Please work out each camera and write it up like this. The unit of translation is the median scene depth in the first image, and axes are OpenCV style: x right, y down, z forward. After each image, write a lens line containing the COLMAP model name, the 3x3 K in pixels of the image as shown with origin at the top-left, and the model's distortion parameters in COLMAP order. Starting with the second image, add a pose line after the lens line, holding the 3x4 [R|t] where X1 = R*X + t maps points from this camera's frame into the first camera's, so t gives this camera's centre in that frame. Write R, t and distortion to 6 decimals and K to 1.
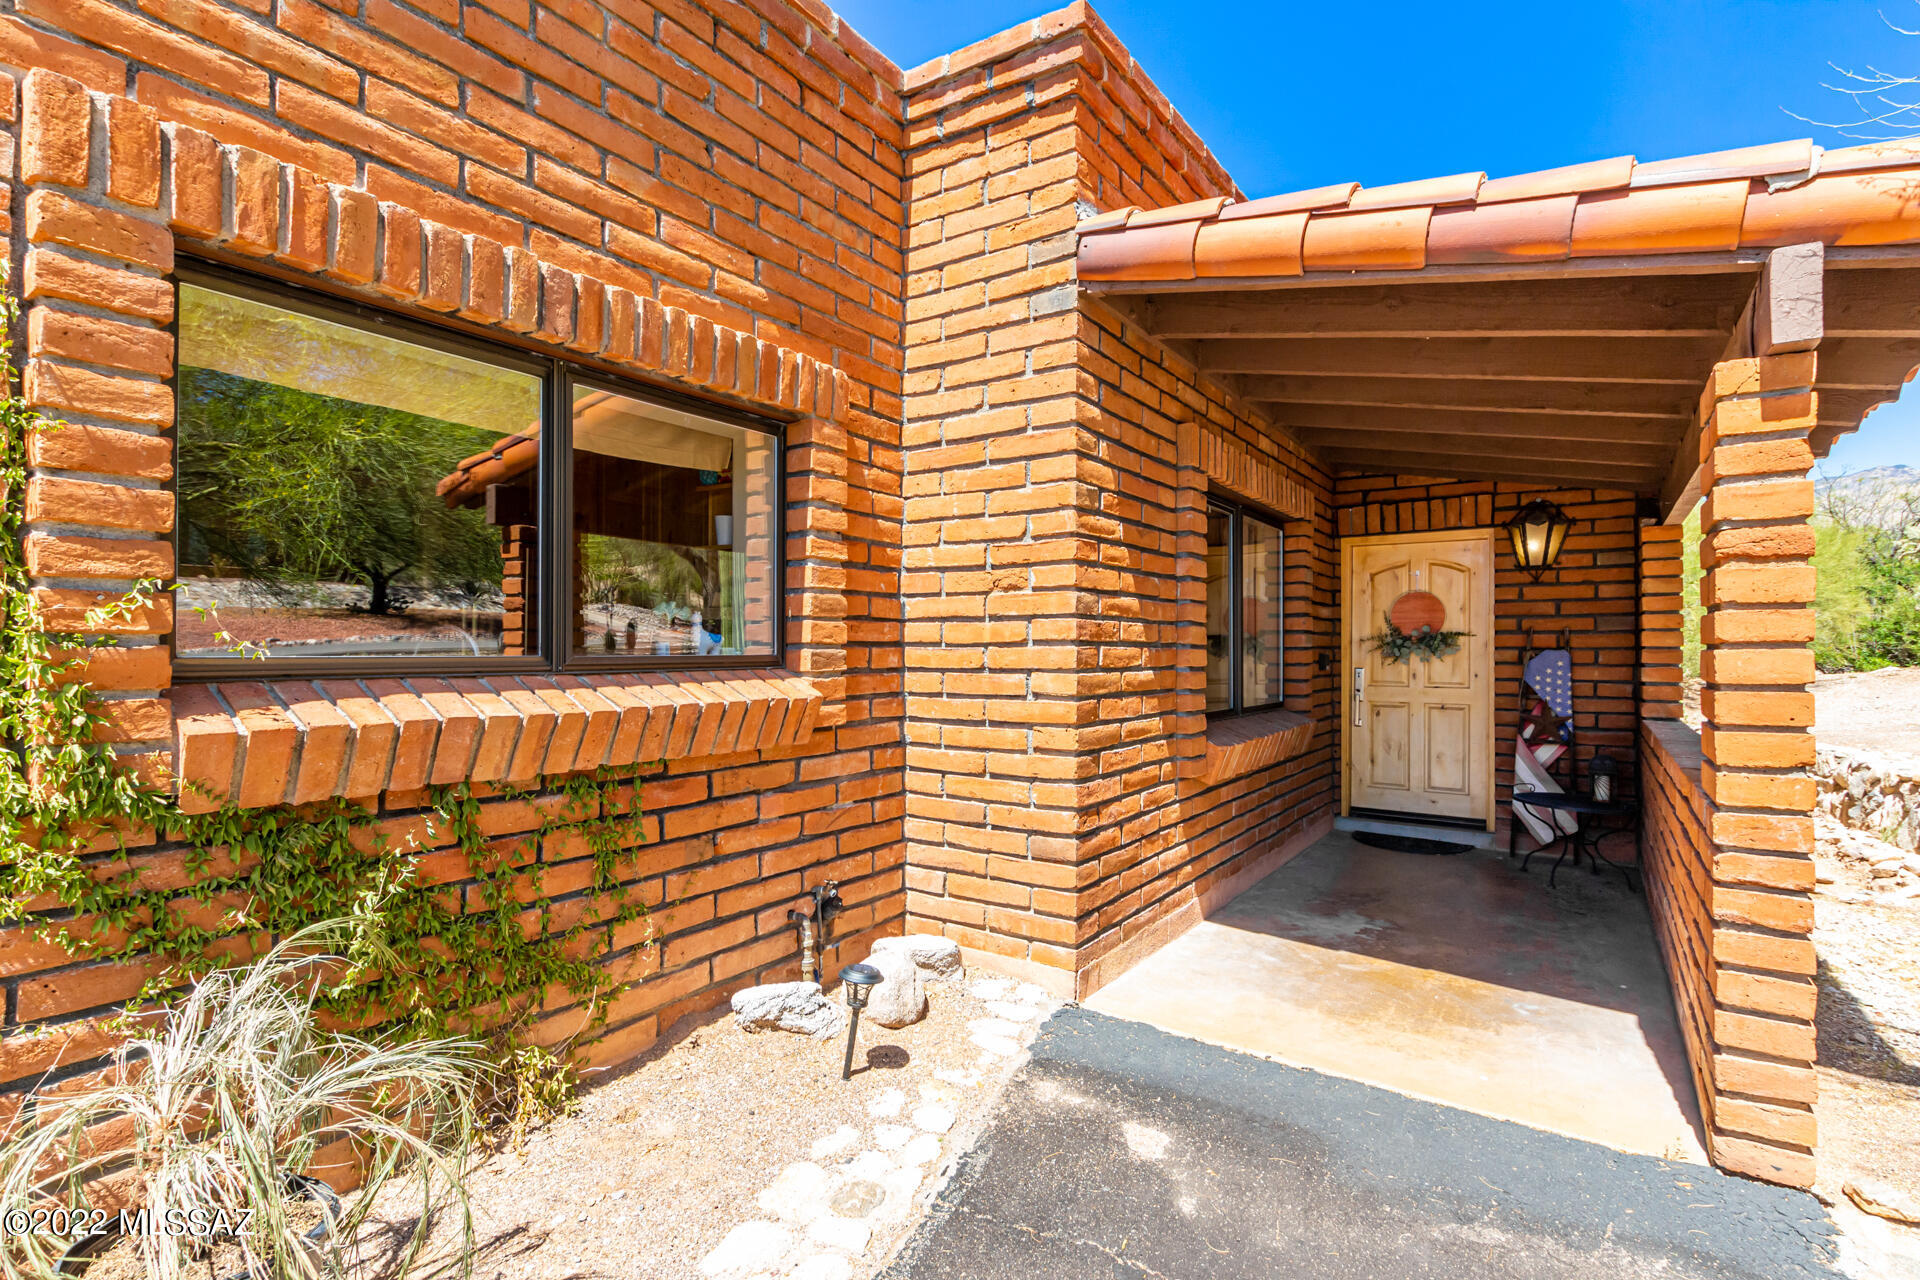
lens RADIAL K [[904.9, 0, 960.0], [0, 904.9, 640.0], [0, 0, 1]] dist [0.002824, 0.000290]
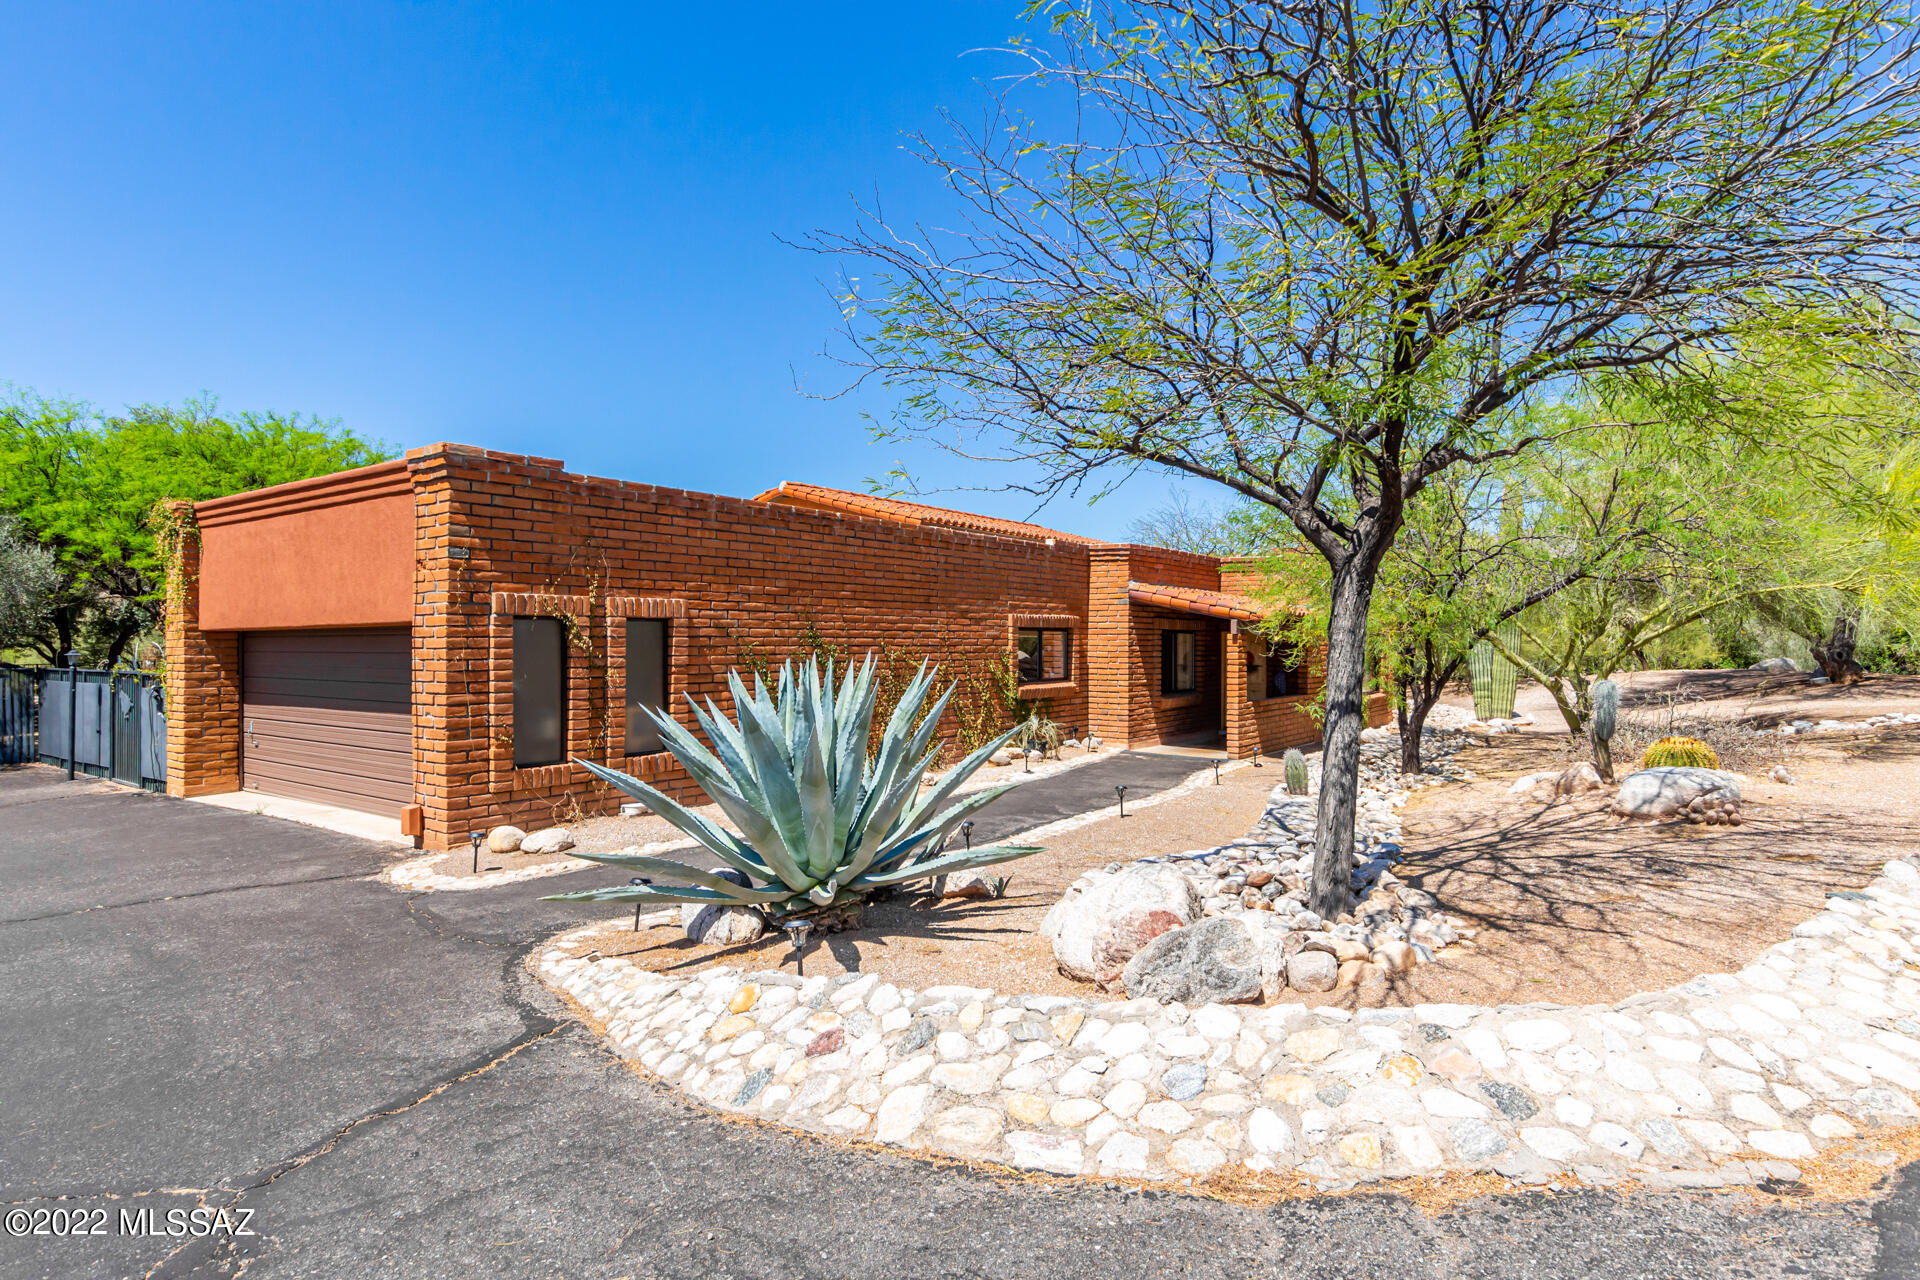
lens RADIAL K [[1008.1, 0, 960.0], [0, 1008.1, 640.0], [0, 0, 1]] dist [-0.000296, -0.000010]
pose [[0.999867, -0.001075, -0.016300, -0.638270], [0.001112, 0.999997, 0.002258, -0.181417], [0.016298, -0.002276, 0.999865, -4.104587]]
